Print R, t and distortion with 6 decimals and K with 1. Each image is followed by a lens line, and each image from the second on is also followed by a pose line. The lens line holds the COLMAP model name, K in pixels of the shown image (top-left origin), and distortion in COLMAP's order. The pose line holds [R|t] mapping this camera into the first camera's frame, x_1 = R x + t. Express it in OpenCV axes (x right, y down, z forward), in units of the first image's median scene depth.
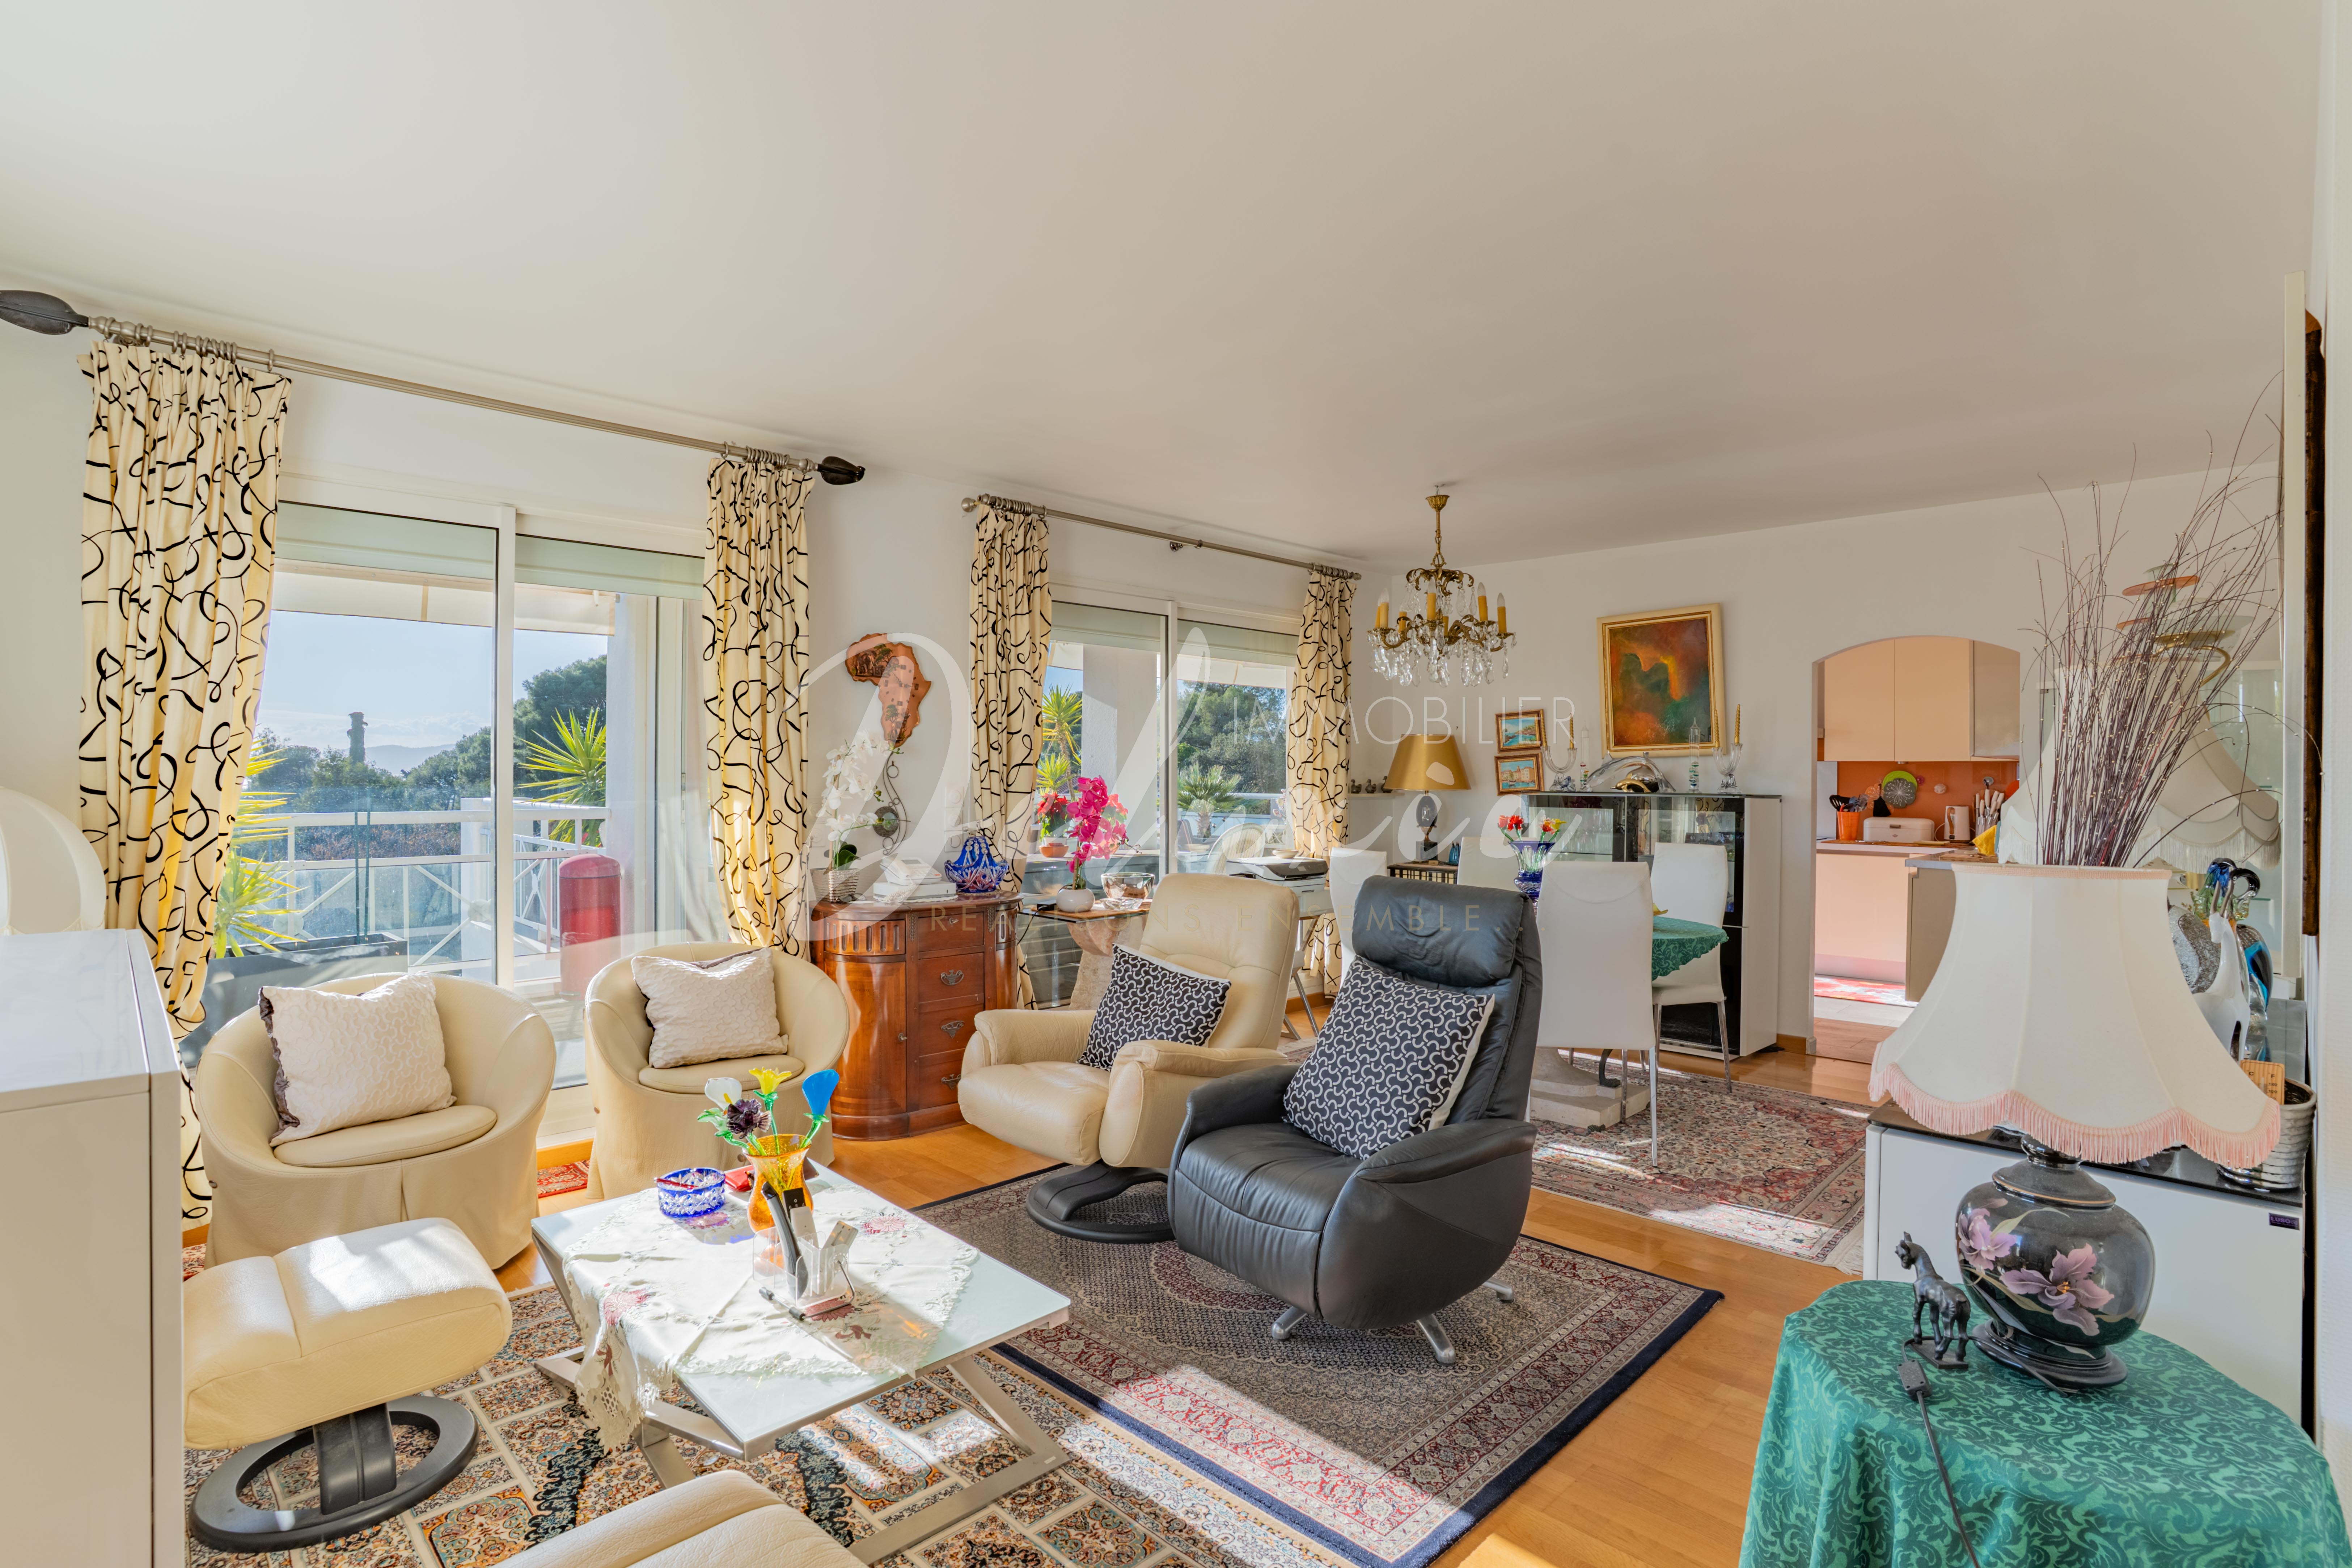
lens RADIAL K [[1126.3, 0, 1166.1], [0, 1126.3, 782.6], [0, 0, 1]] dist [-0.032732, 0.004997]
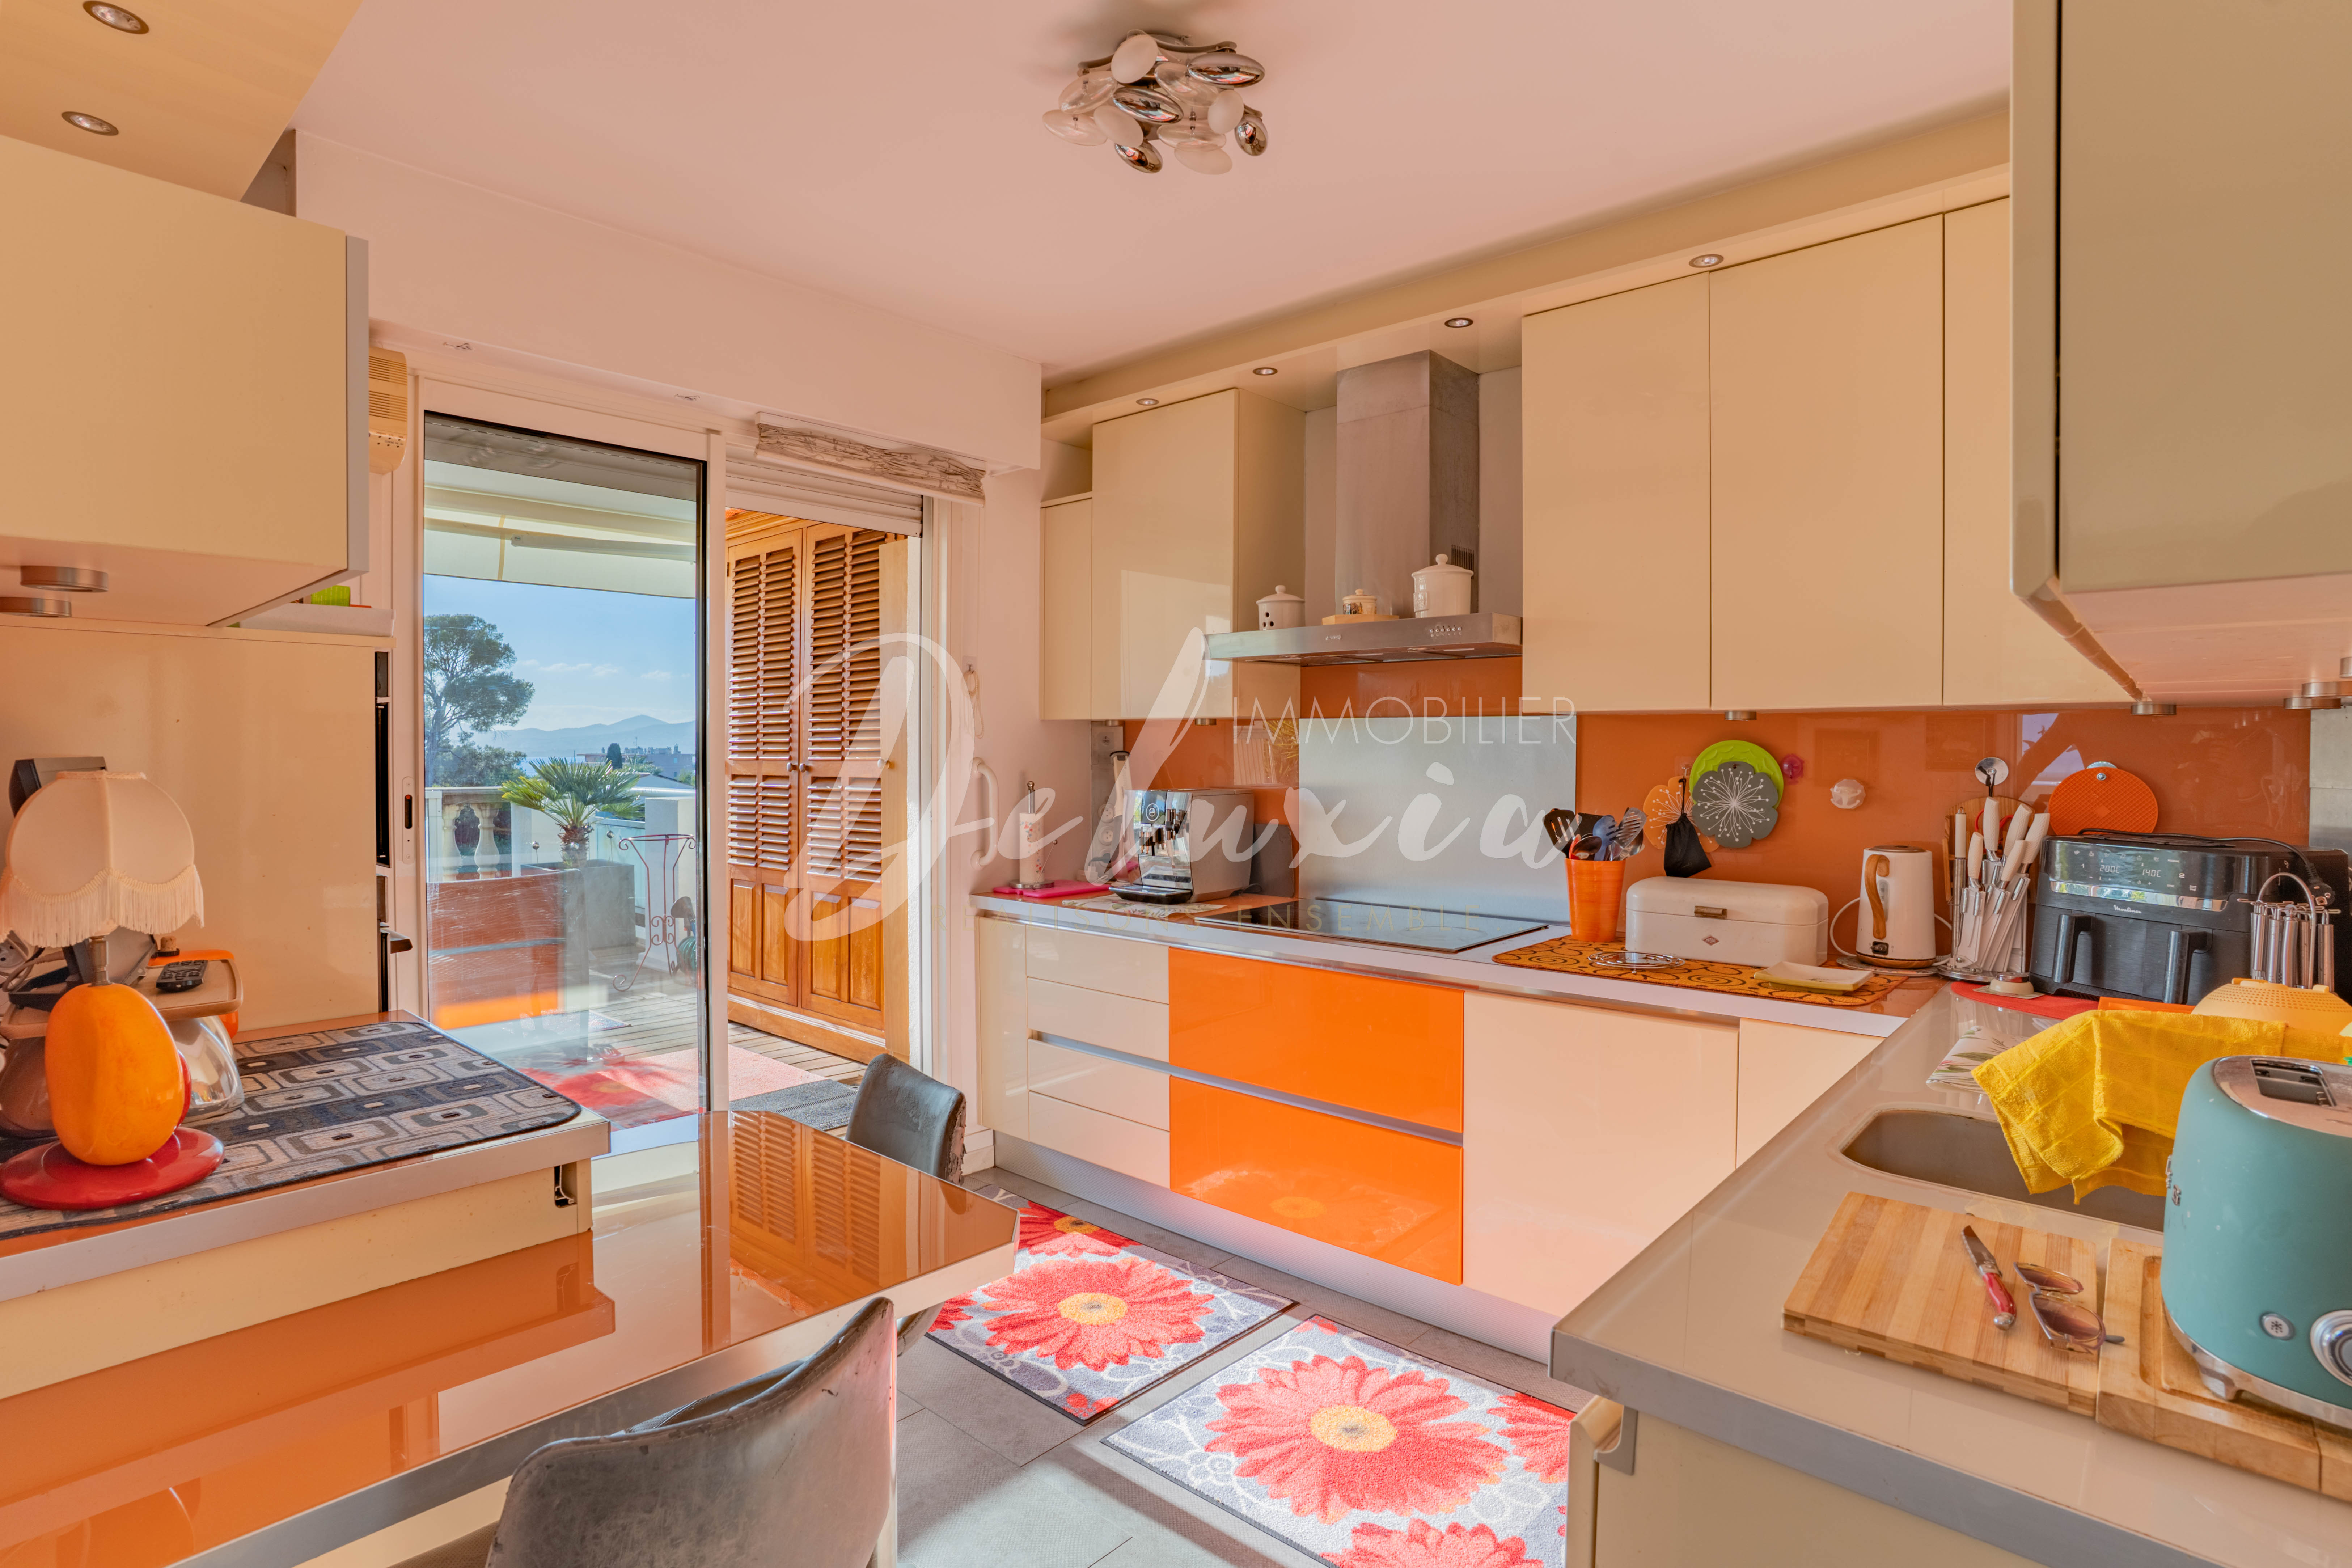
lens RADIAL K [[1151.1, 0, 1195.7], [0, 1151.1, 783.0], [0, 0, 1]] dist [-0.031611, 0.000324]
pose [[0.997543, -0.006212, 0.069781, 0.869754], [0.004859, 0.999797, 0.019552, -0.009751], [-0.069888, -0.019165, 0.997371, 1.223305]]
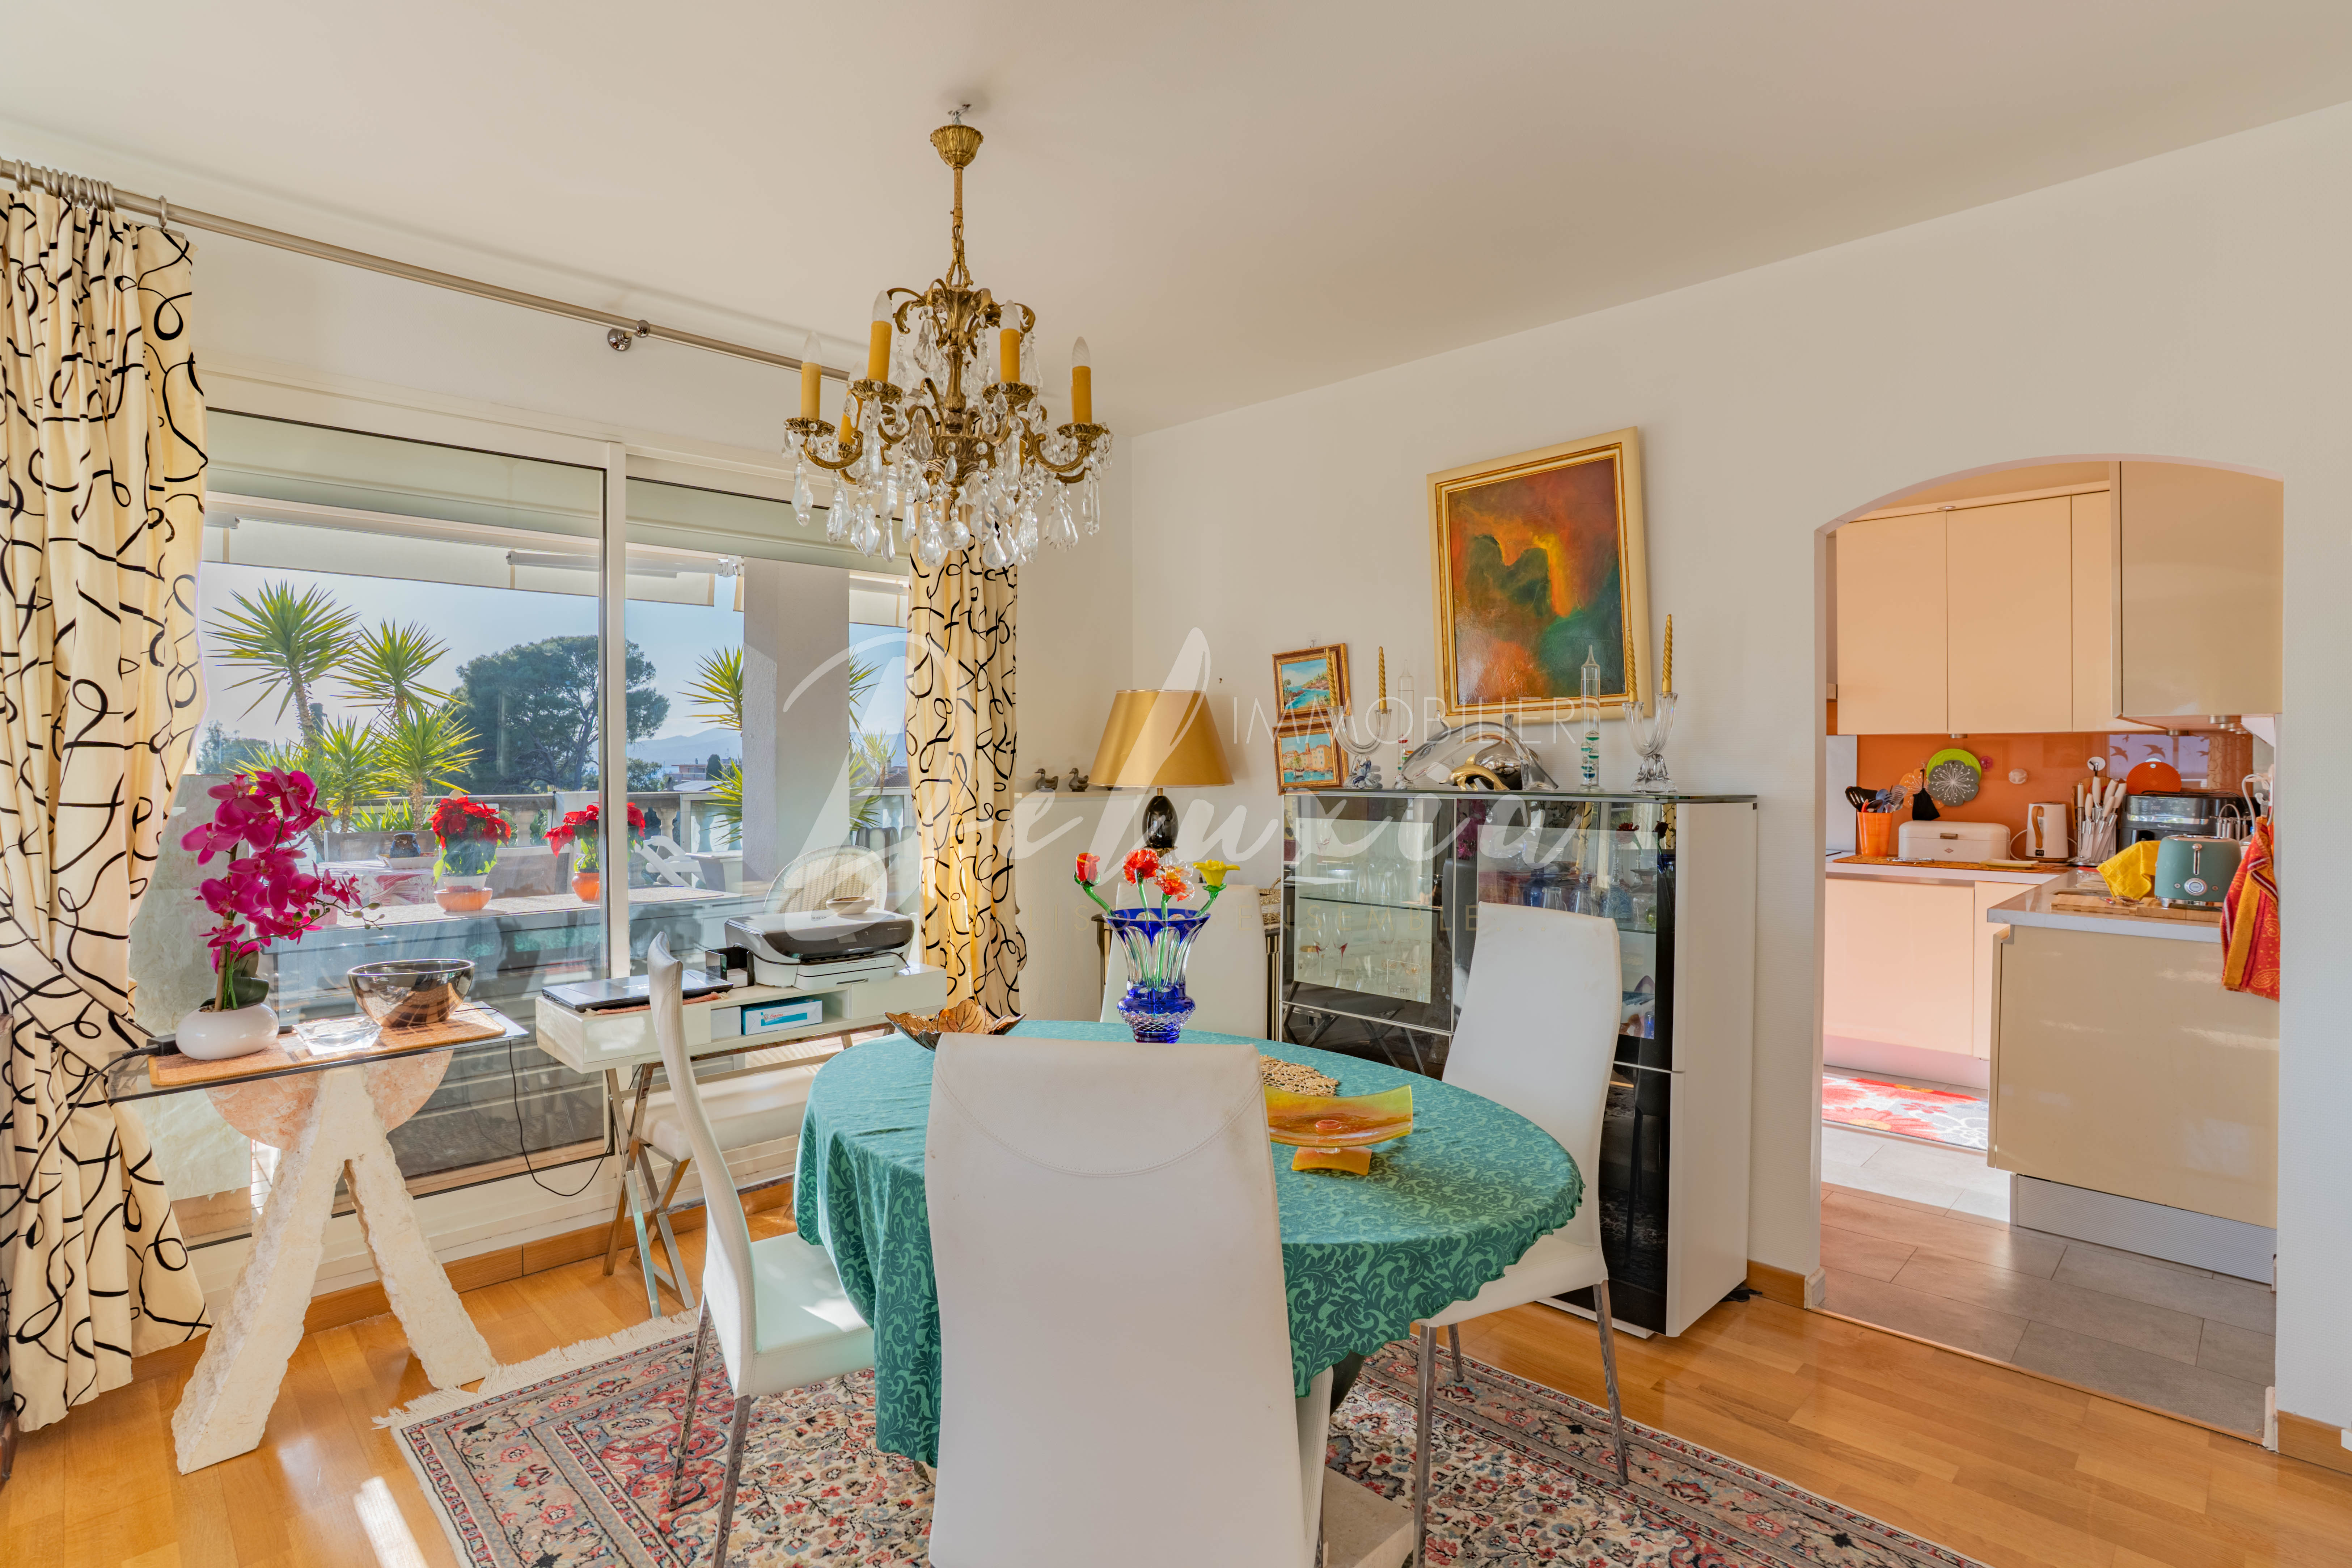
lens RADIAL K [[1151.1, 0, 1167.2], [0, 1151.1, 770.2], [0, 0, 1]] dist [-0.031611, 0.000324]
pose [[0.999971, -0.006691, 0.003616, 0.375213], [0.006689, 0.999978, 0.000300, -0.002577], [-0.003618, -0.000276, 0.999993, 0.640111]]
